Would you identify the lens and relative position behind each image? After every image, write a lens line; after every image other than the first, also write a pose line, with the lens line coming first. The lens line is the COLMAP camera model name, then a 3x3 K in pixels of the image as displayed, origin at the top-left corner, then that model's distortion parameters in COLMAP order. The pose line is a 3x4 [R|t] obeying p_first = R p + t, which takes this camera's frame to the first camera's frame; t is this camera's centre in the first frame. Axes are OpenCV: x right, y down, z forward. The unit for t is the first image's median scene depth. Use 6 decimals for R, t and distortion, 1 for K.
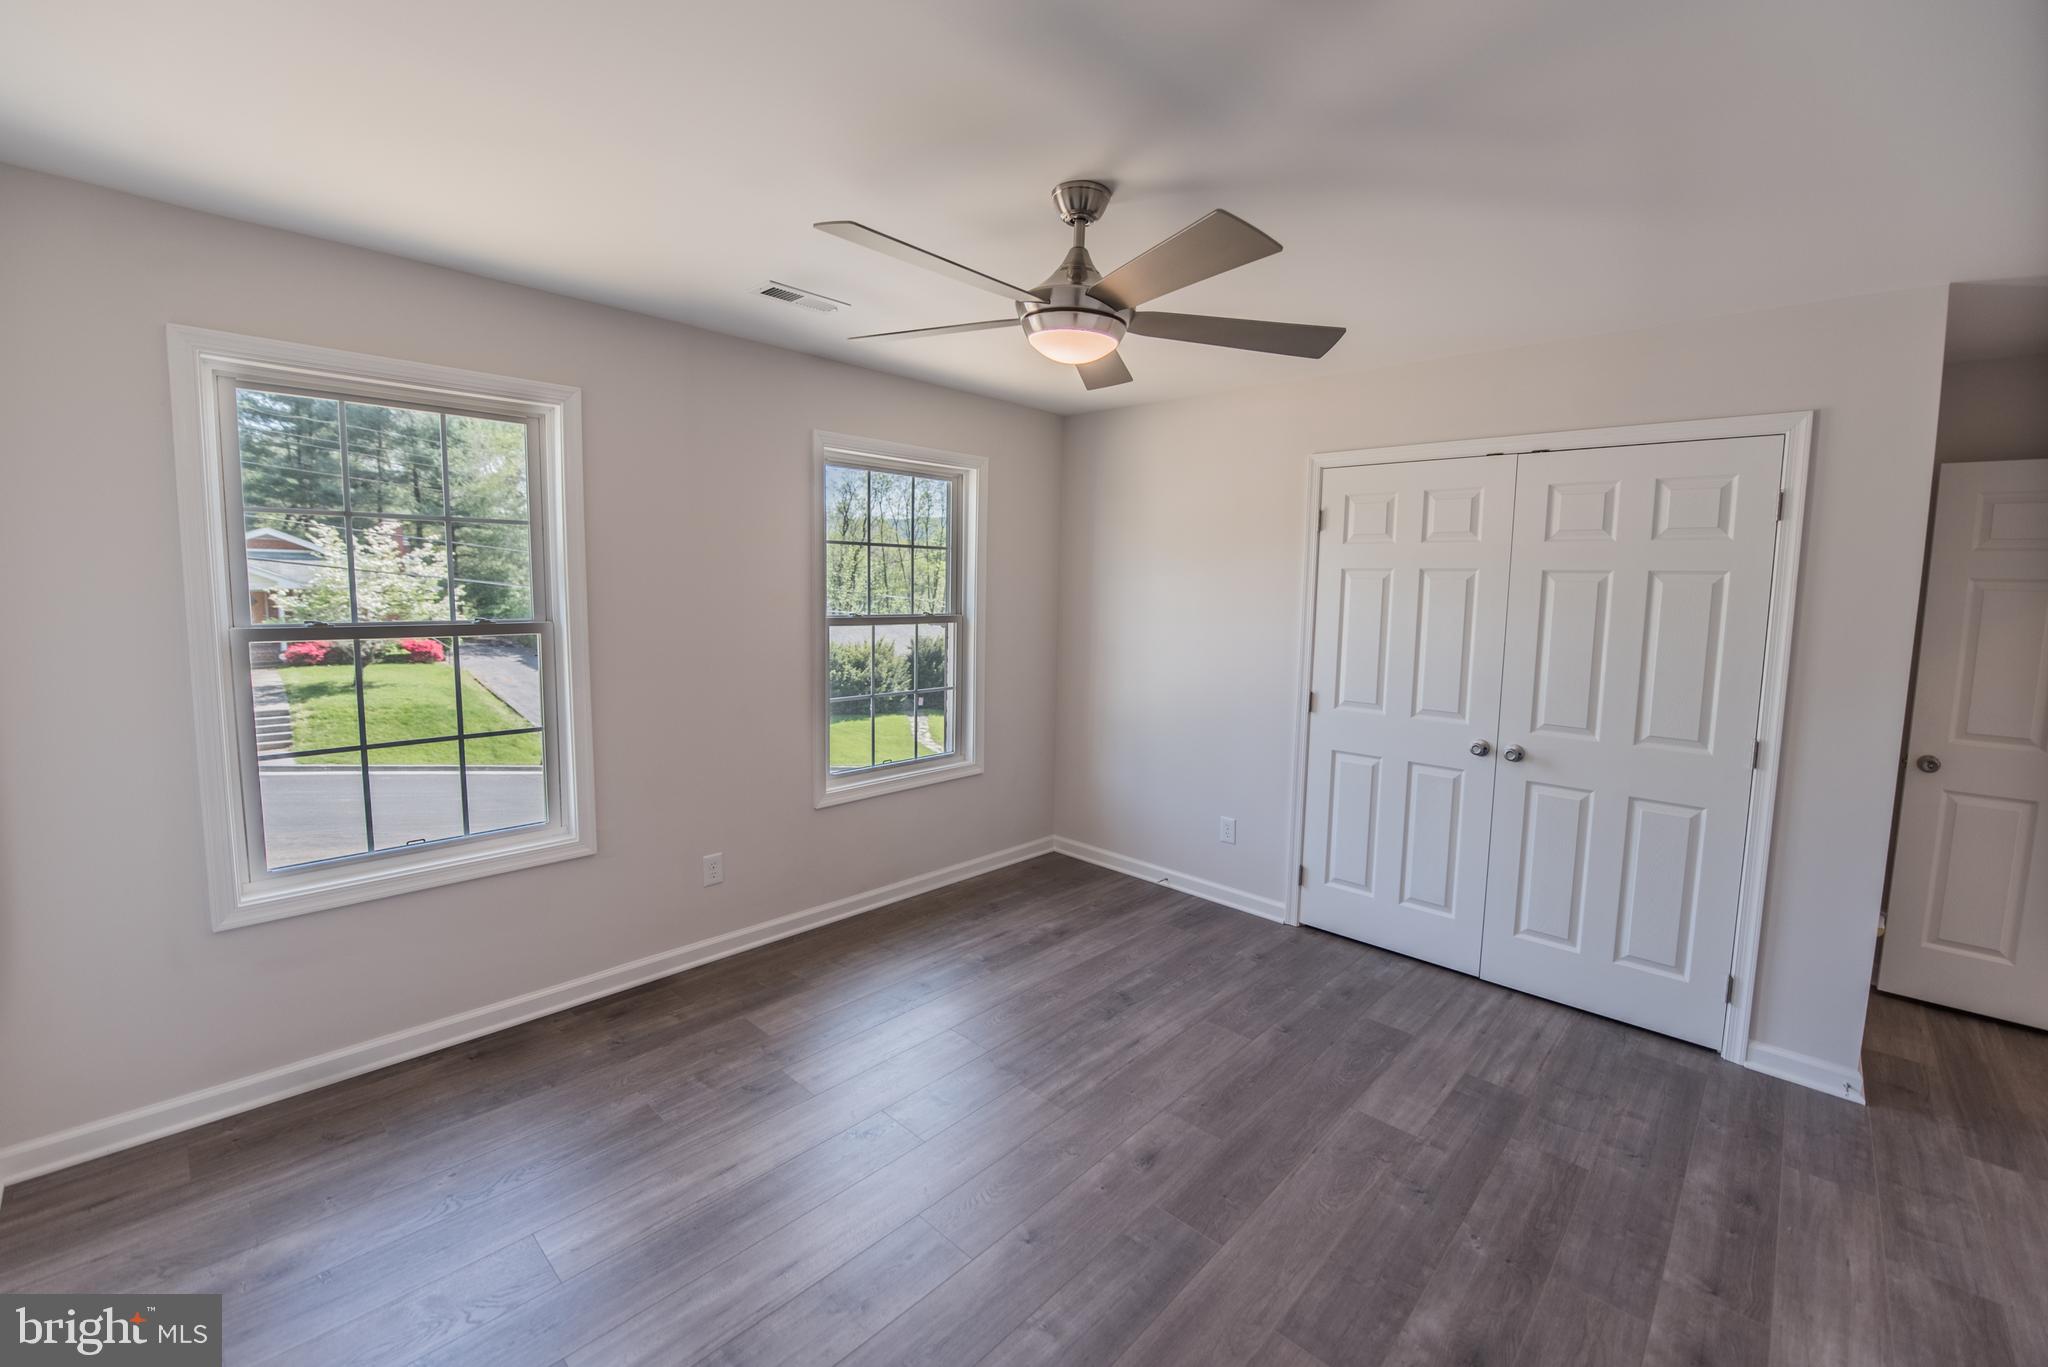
lens RADIAL K [[847.0, 0, 1021.5], [0, 847.0, 667.3], [0, 0, 1]] dist [-0.011831, -0.003804]
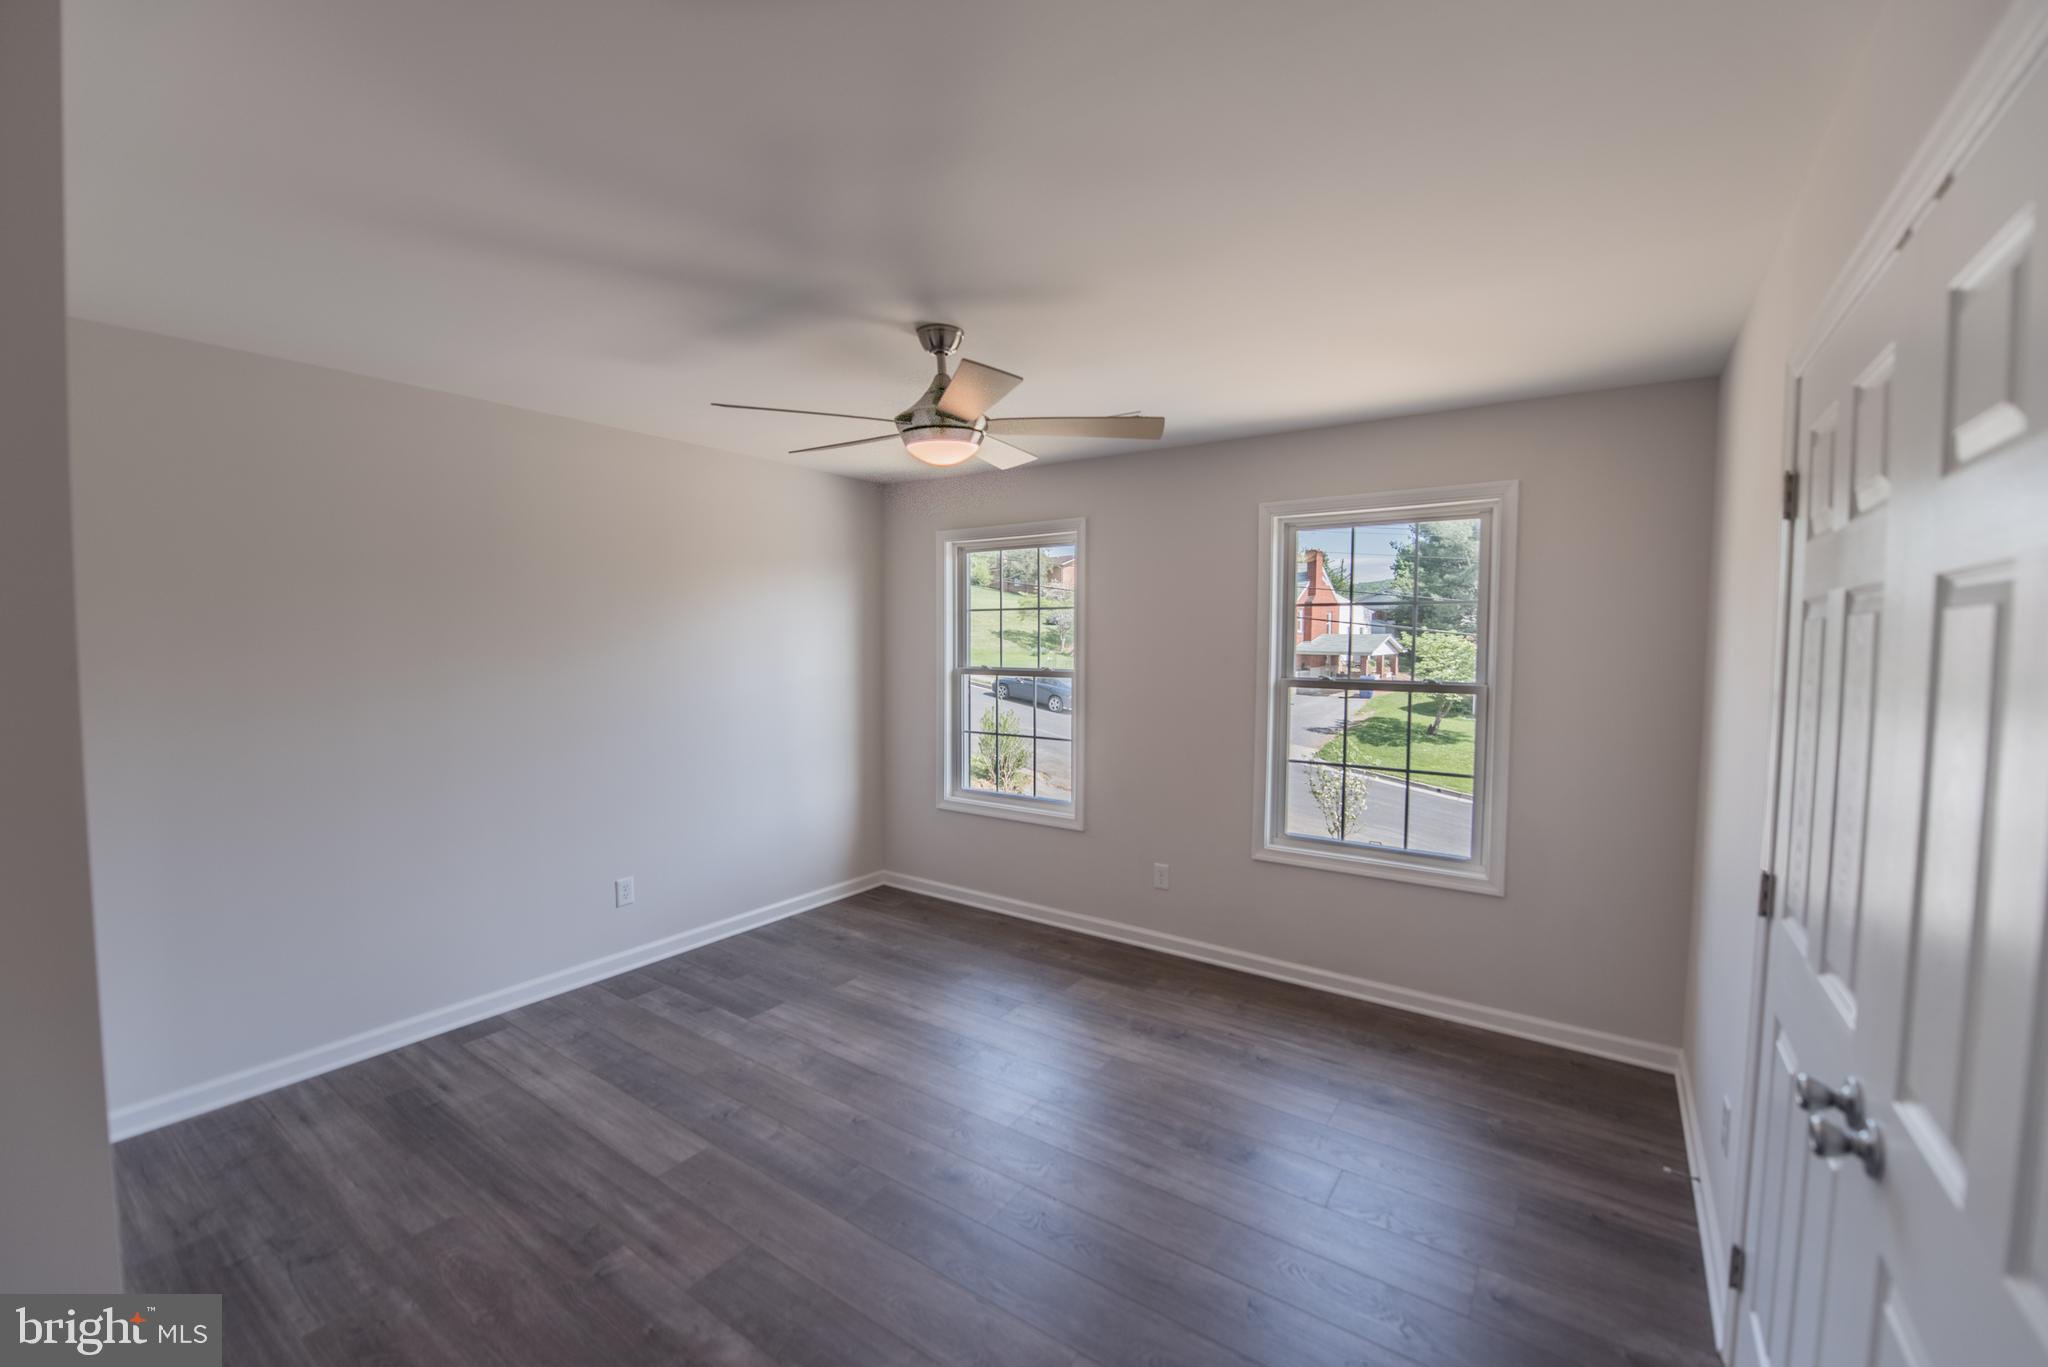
lens RADIAL K [[839.1, 0, 1027.8], [0, 839.1, 687.5], [0, 0, 1]] dist [-0.013035, -0.000374]
pose [[0.143383, 0.040808, -0.988826, 1.154485], [-0.100145, 0.994619, 0.026526, -0.069555], [0.984587, 0.095222, 0.146698, 0.858215]]
